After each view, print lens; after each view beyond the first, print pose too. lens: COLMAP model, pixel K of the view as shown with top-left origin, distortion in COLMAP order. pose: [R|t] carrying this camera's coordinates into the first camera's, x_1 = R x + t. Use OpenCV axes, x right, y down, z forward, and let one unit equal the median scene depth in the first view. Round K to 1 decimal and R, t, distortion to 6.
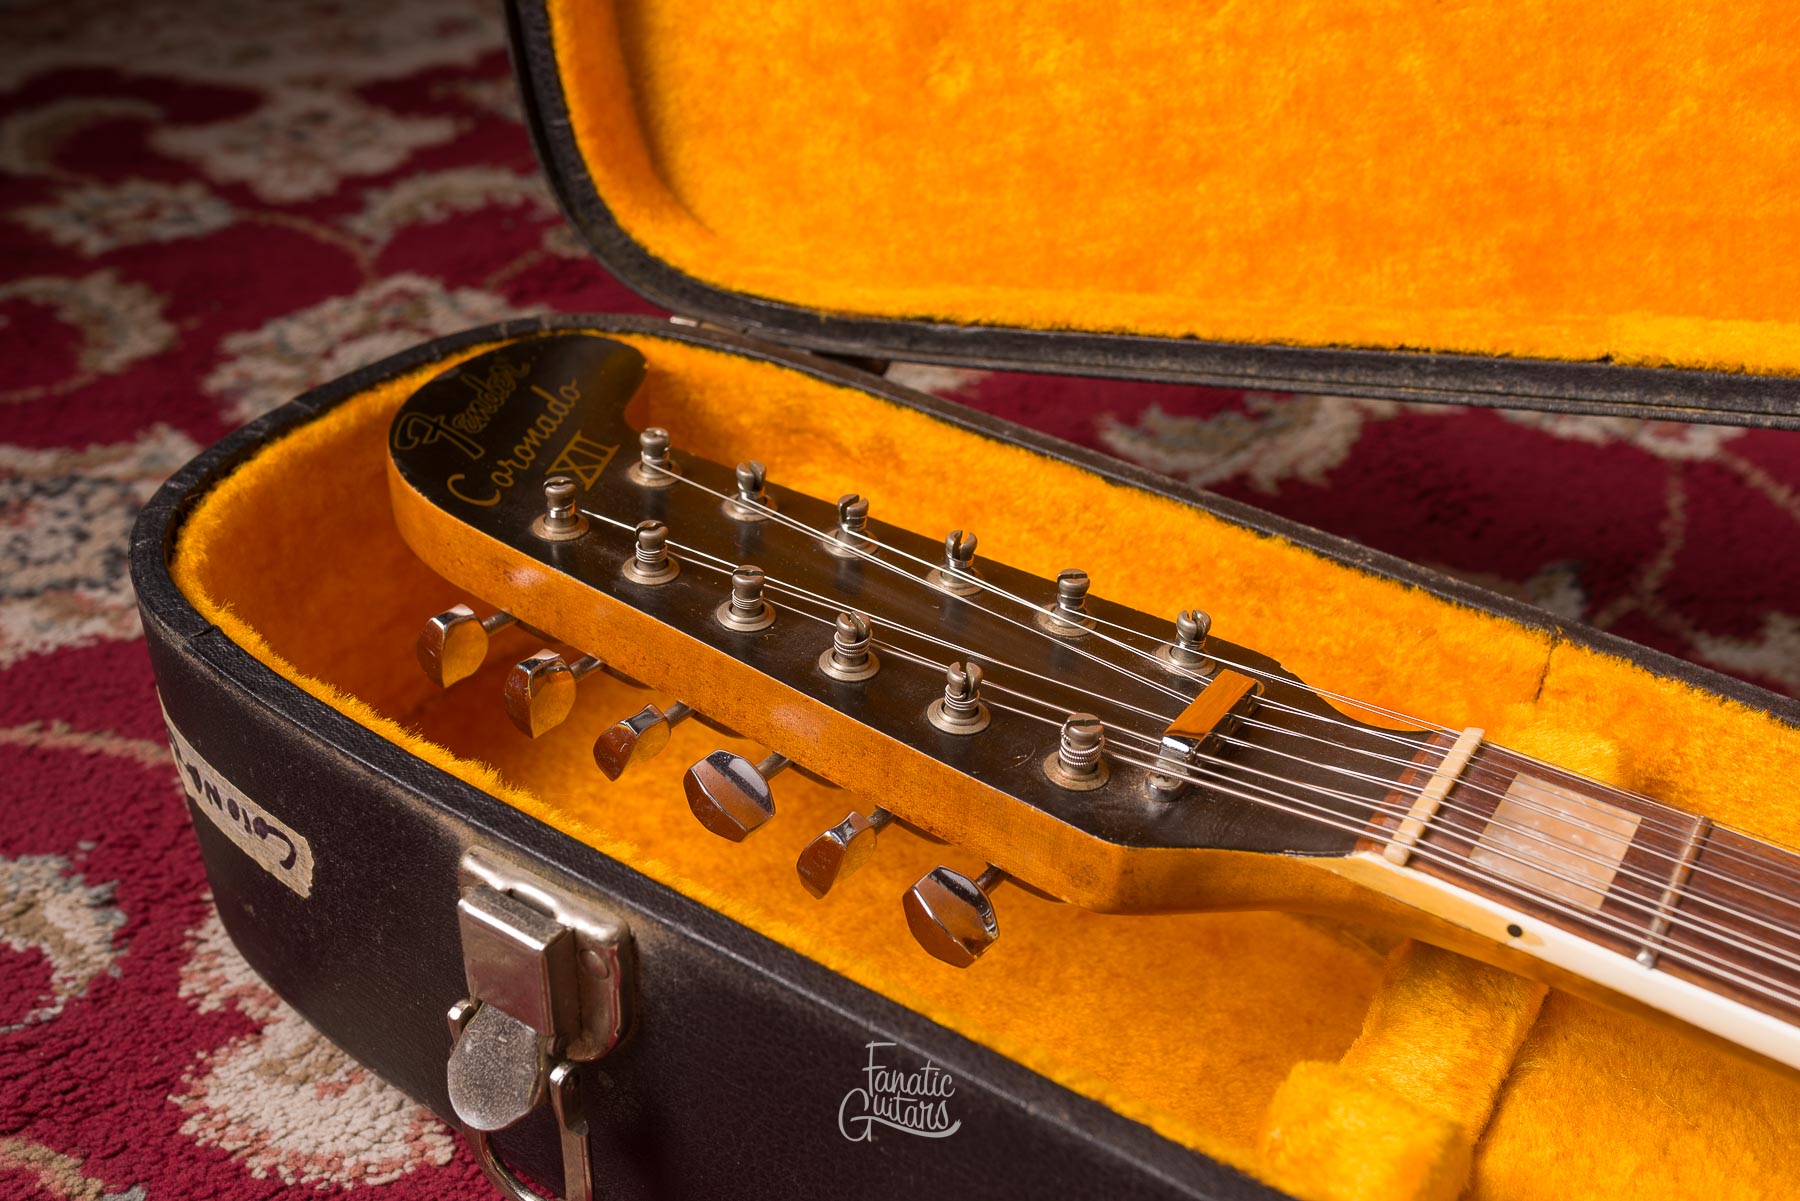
lens RADIAL K [[1803.2, 0, 897.2], [0, 1803.2, 598.4], [0, 0, 1]] dist [0.003864, -0.015546]
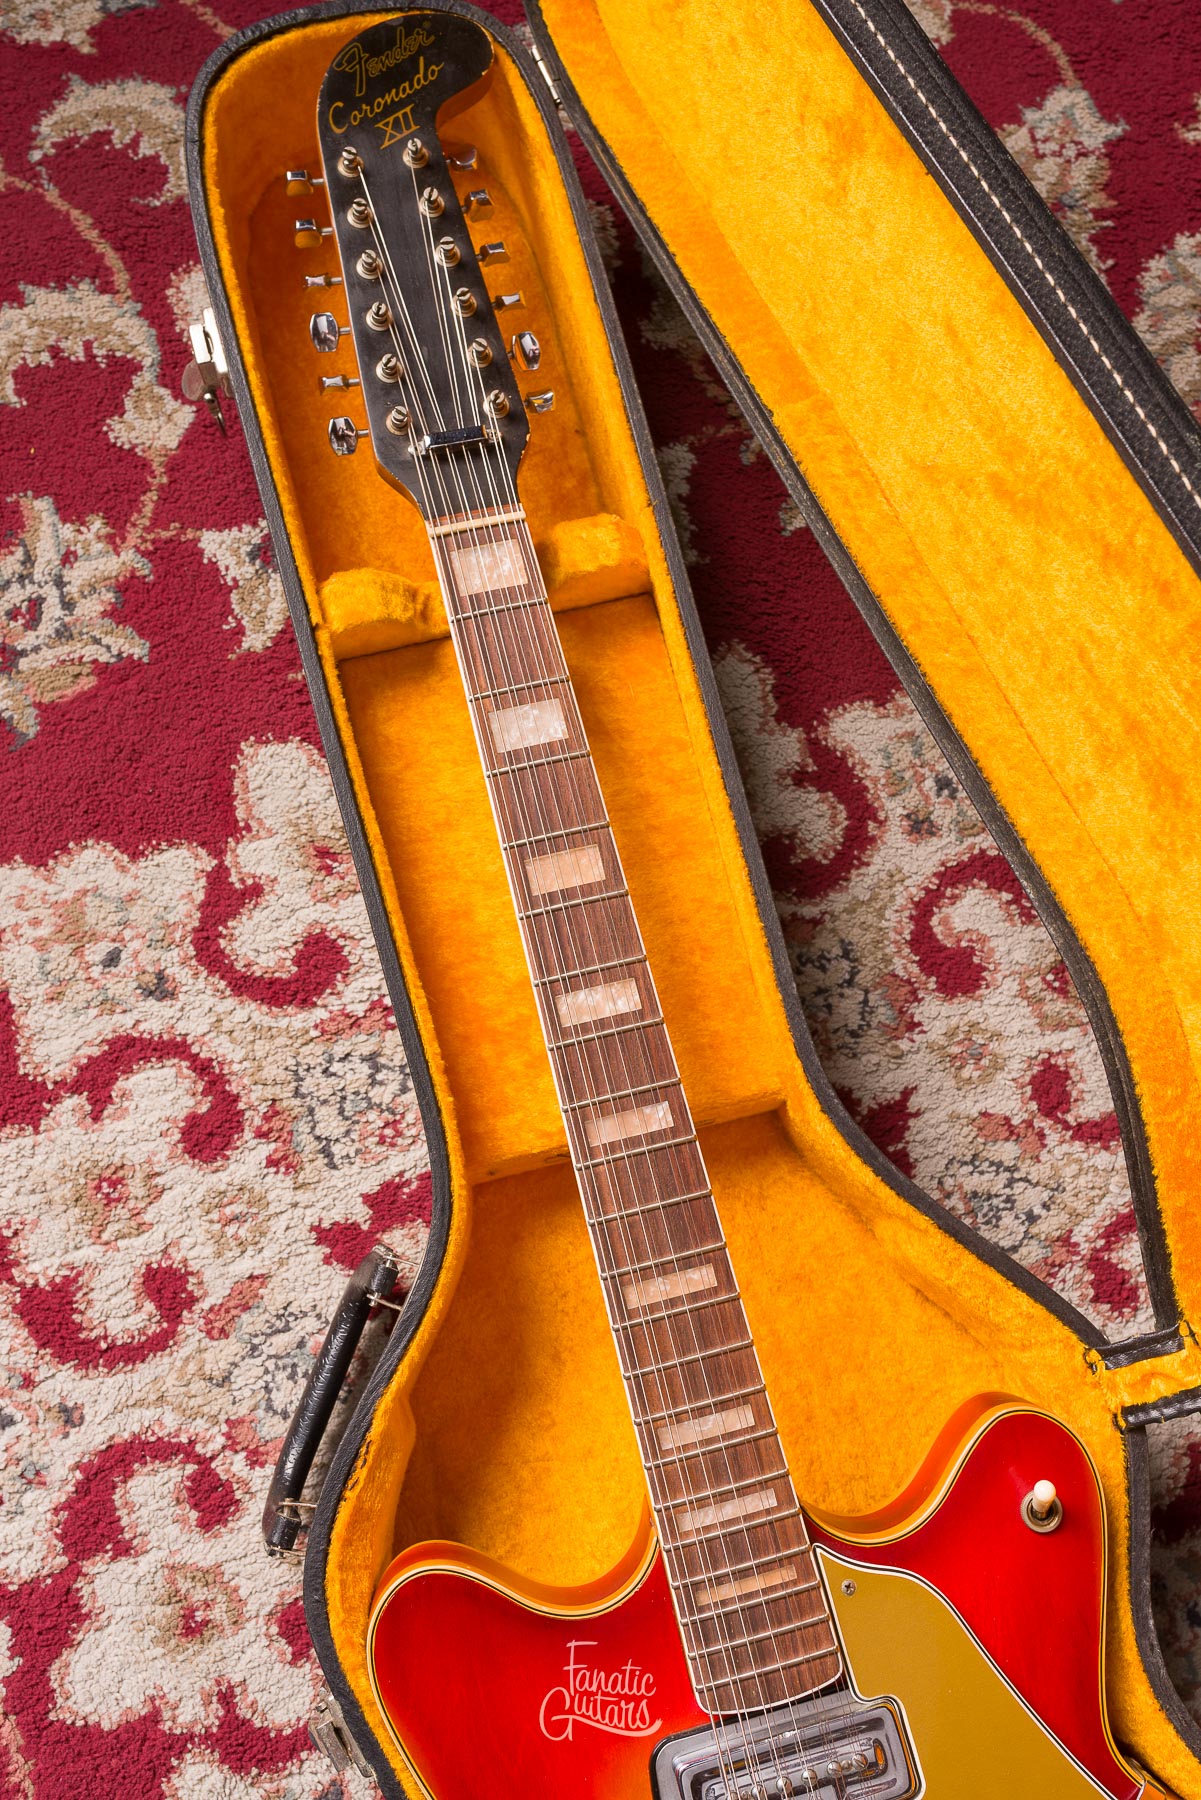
lens RADIAL K [[1740.6, 0, 598.5], [0, 1740.6, 904.4], [0, 0, 1]] dist [0.000347, 0.000222]
pose [[0.732904, 0.668987, -0.123725, 0.821768], [-0.410203, 0.579618, 0.704114, -1.050636], [0.542756, -0.465296, 0.699225, -0.668516]]
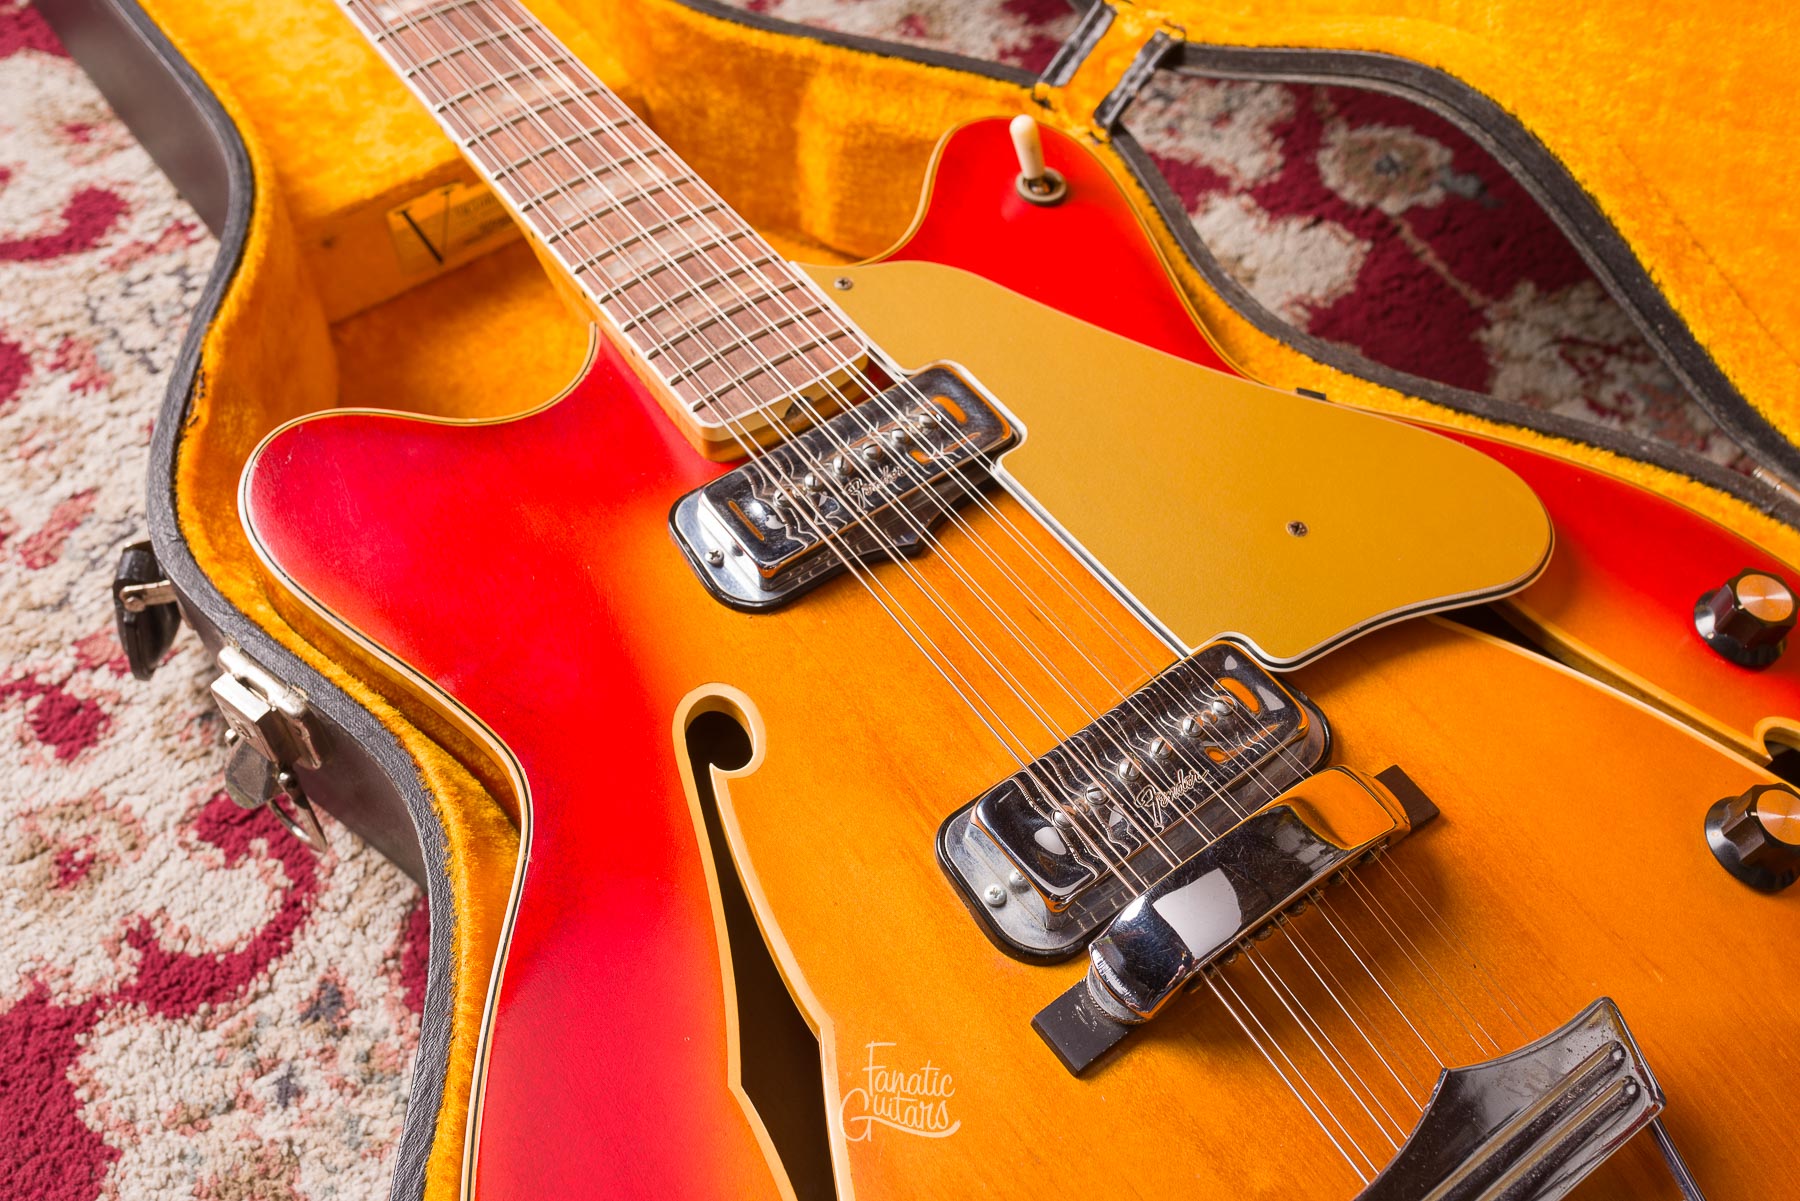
lens RADIAL K [[1771.7, 0, 898.9], [0, 1771.7, 601.2], [0, 0, 1]] dist [0.003080, -0.005333]
pose [[0.936375, 0.283066, -0.207546, 1.612269], [-0.199817, 0.916018, 0.347829, 0.154420], [0.288575, -0.284227, 0.914297, -0.948220]]
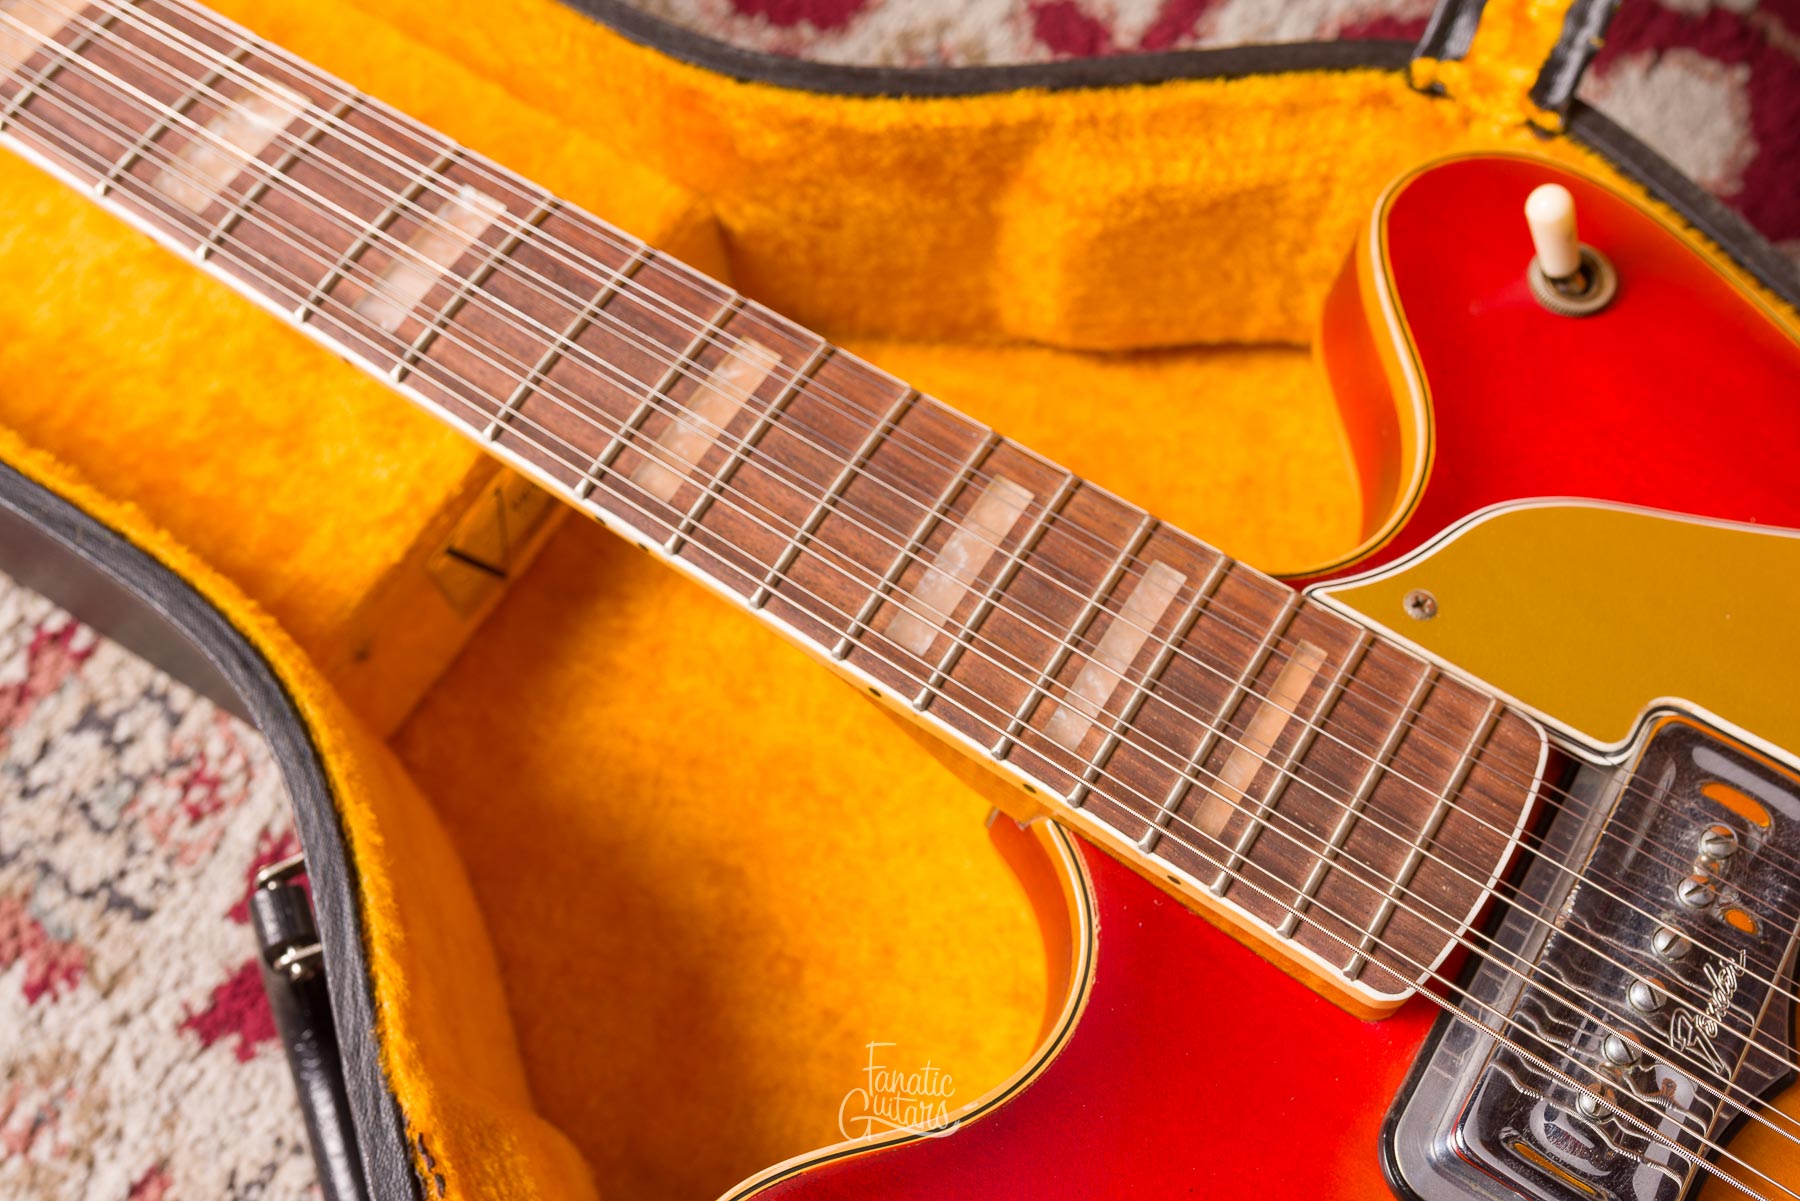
lens RADIAL K [[1827.0, 0, 896.9], [0, 1827.0, 598.0], [0, 0, 1]] dist [0.003997, 0.010804]
pose [[0.999103, -0.014209, -0.039880, 1.031986], [0.032944, 0.852580, 0.521557, -0.022342], [0.026590, -0.522403, 0.852284, -0.364114]]
